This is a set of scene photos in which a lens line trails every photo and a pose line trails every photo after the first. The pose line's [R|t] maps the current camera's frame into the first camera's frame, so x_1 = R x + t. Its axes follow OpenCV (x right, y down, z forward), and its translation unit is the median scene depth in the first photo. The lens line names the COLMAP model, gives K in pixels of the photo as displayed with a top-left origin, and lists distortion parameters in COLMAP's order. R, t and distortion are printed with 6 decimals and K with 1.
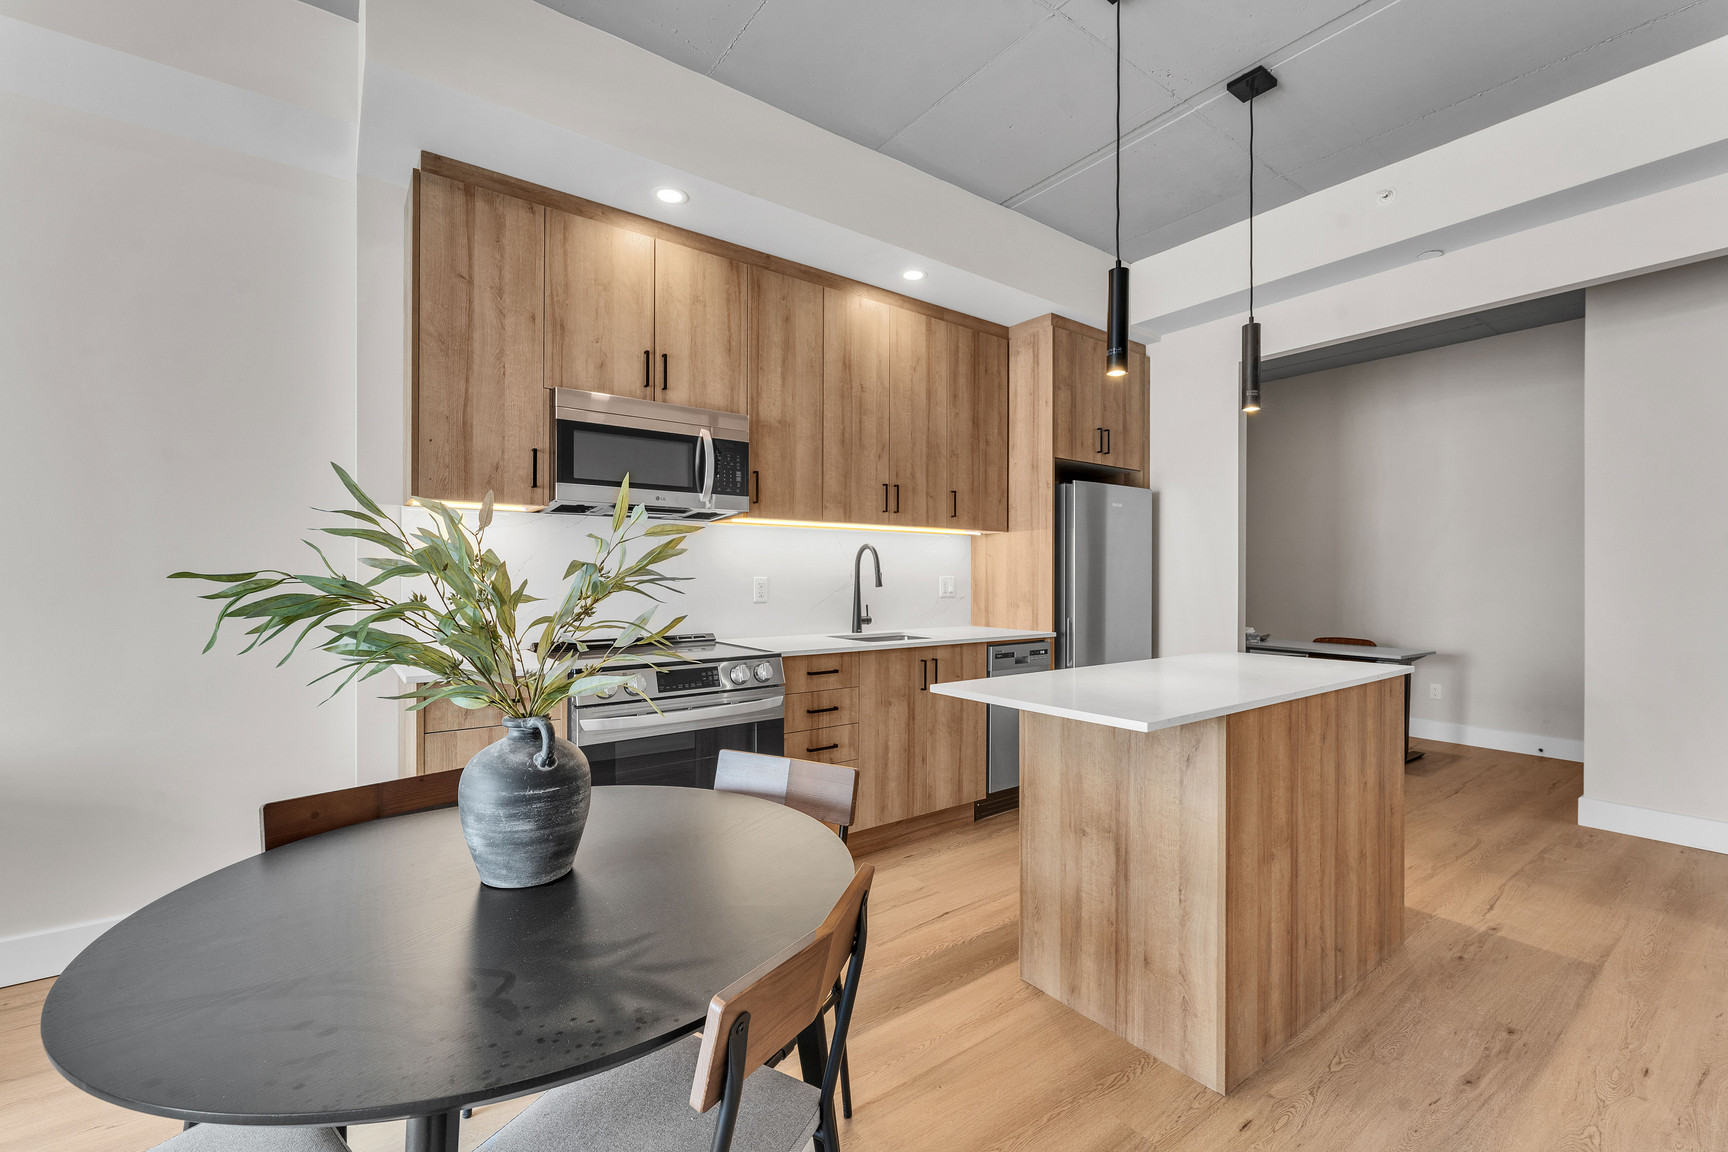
lens RADIAL K [[725.0, 0, 869.9], [0, 725.0, 576.7], [0, 0, 1]] dist [-0.000475, -0.000037]
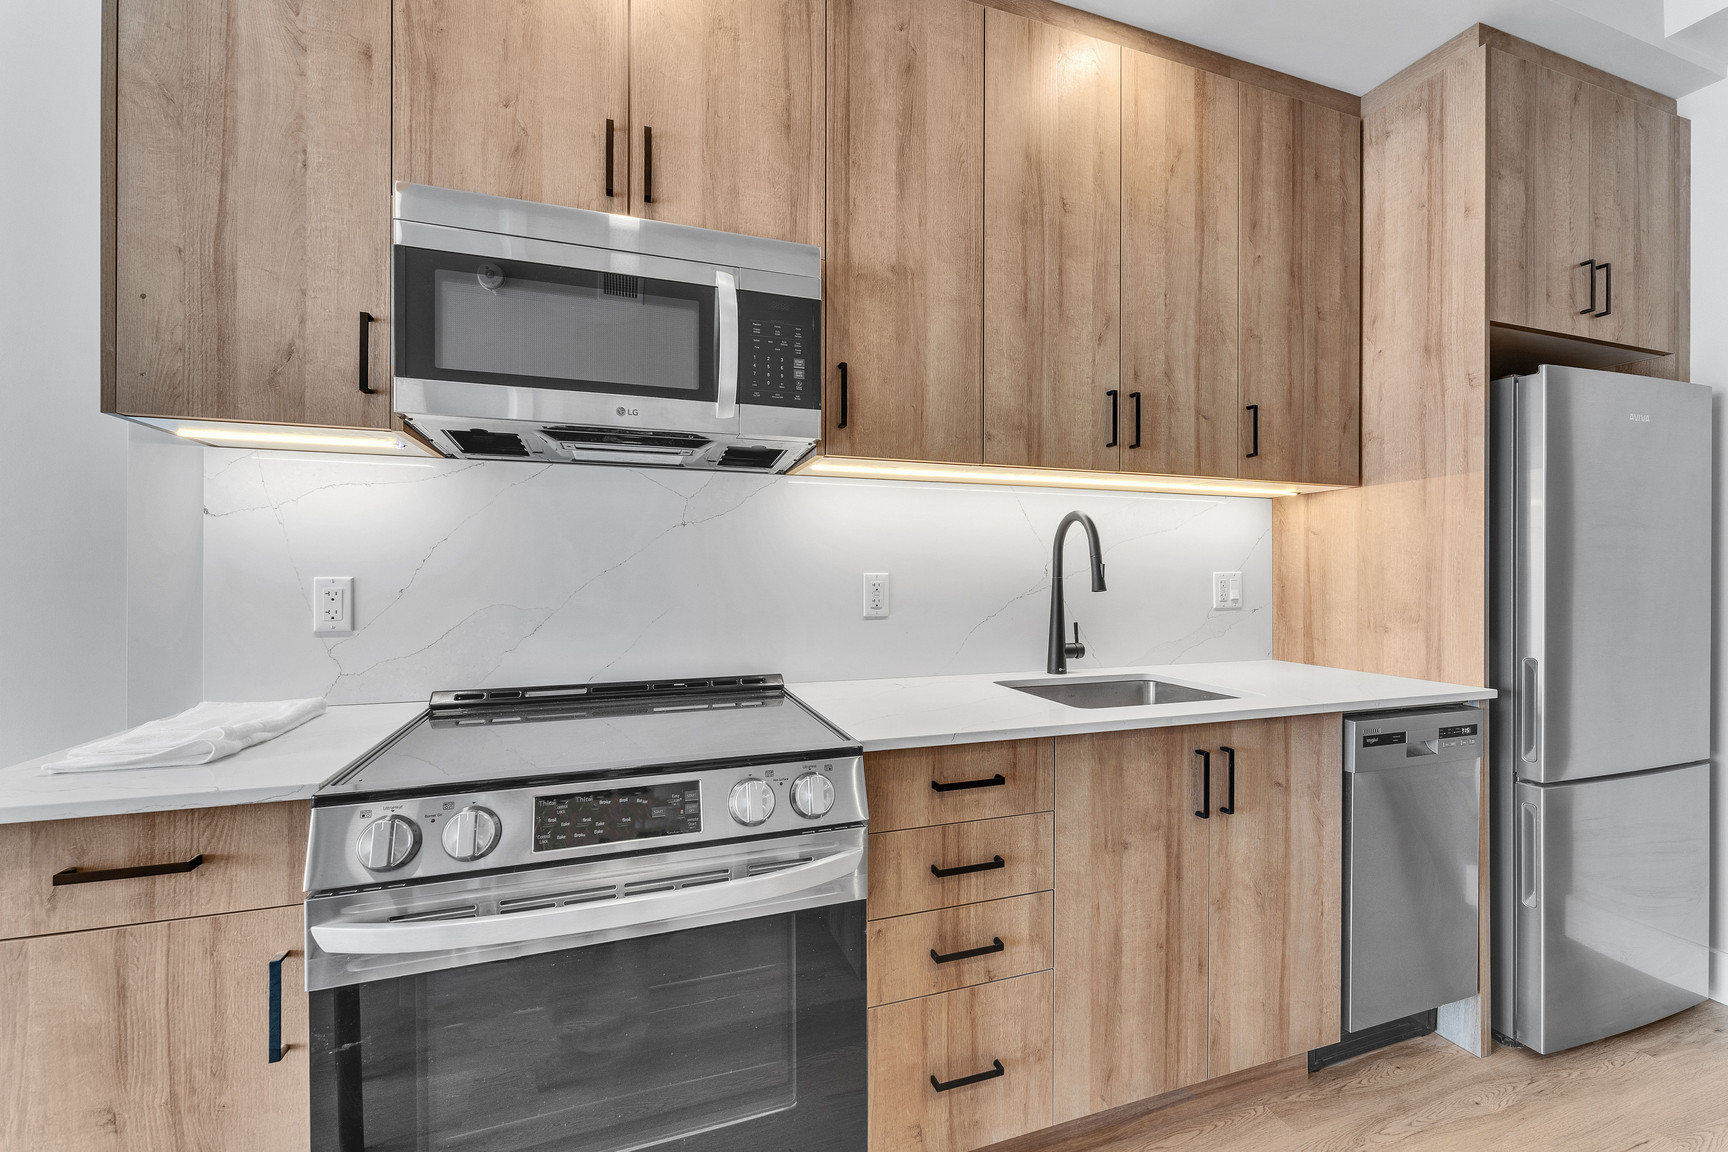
lens RADIAL K [[682.8, 0, 856.2], [0, 682.8, 572.3], [0, 0, 1]] dist [-0.000383, -0.000137]
pose [[0.947166, -0.000696, -0.320744, 0.004778], [-0.000057, 0.999997, -0.002337, 0.001500], [0.320745, 0.002232, 0.947163, 0.508737]]
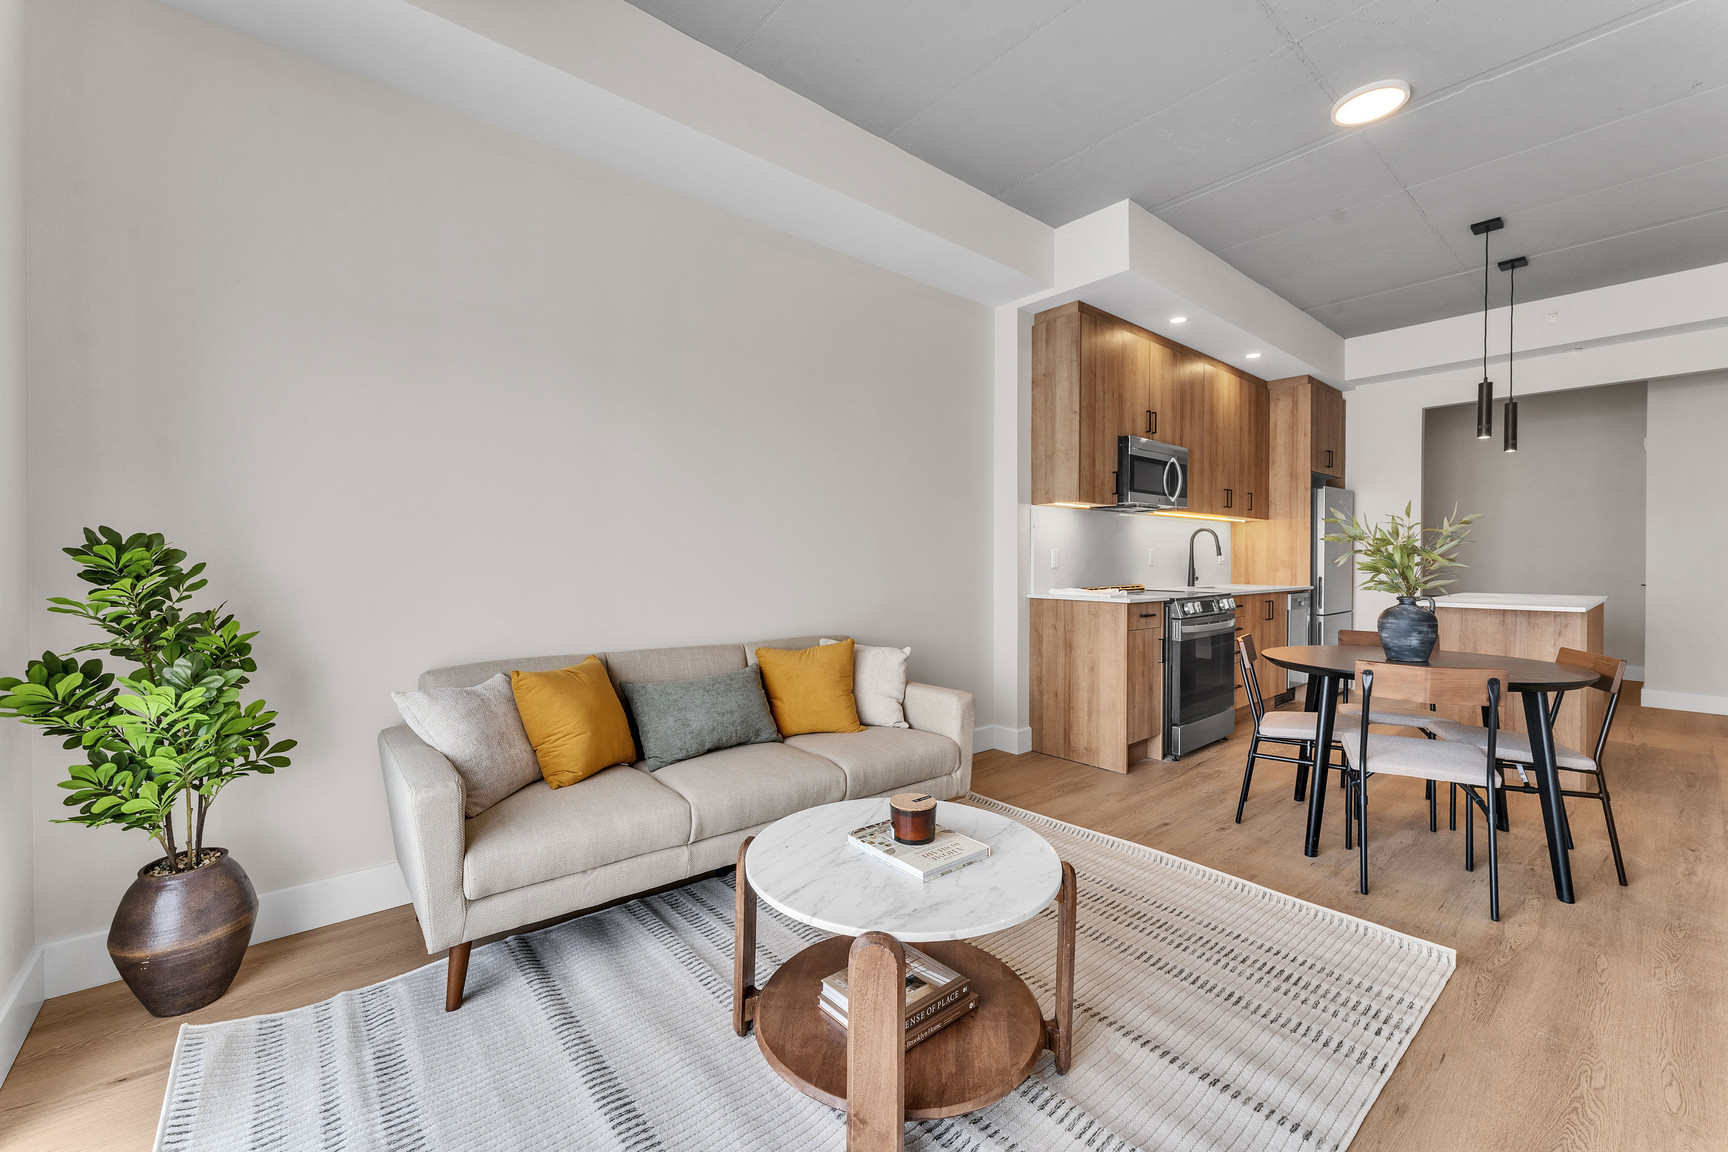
lens RADIAL K [[695.1, 0, 859.6], [0, 695.1, 563.3], [0, 0, 1]] dist [0.000233, 0.000037]
pose [[0.998394, -0.002711, 0.056591, -0.882033], [0.002394, 0.999981, 0.005677, 0.020958], [-0.056606, -0.005532, 0.998381, -0.452724]]
